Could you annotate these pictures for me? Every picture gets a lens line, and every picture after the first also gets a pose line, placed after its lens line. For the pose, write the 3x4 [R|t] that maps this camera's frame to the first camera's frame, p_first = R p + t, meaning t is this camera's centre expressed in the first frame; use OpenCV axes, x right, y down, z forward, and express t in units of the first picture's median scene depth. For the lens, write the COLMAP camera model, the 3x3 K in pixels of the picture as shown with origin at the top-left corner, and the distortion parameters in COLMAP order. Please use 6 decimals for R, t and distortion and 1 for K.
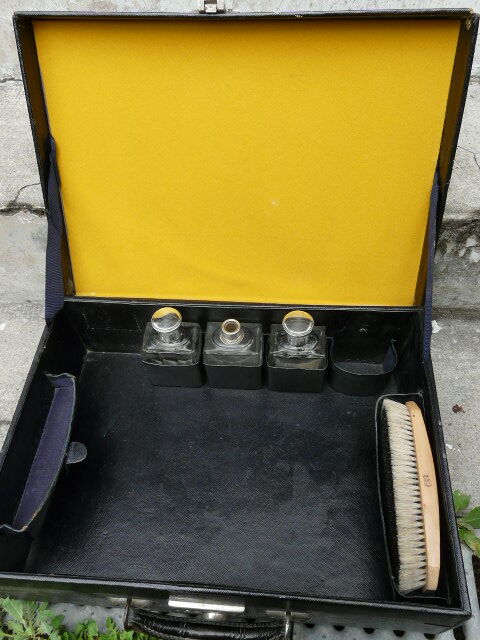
lens RADIAL K [[535.9, 0, 248.0], [0, 535.9, 319.8], [0, 0, 1]] dist [-0.076763, 0.084410]
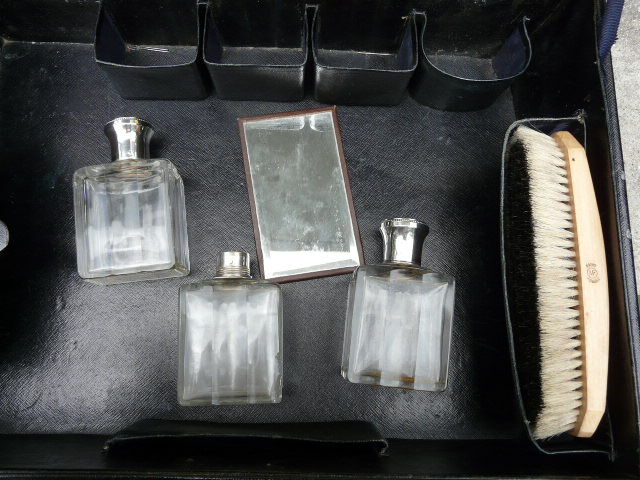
lens RADIAL K [[535.9, 0, 320.0], [0, 535.9, 240.0], [0, 0, 1]] dist [-0.076763, 0.084410]
pose [[0.995158, -0.041724, 0.088991, -0.021028], [-0.000304, 0.904109, 0.427303, 0.013662], [-0.098286, -0.425261, 0.899718, 0.483528]]
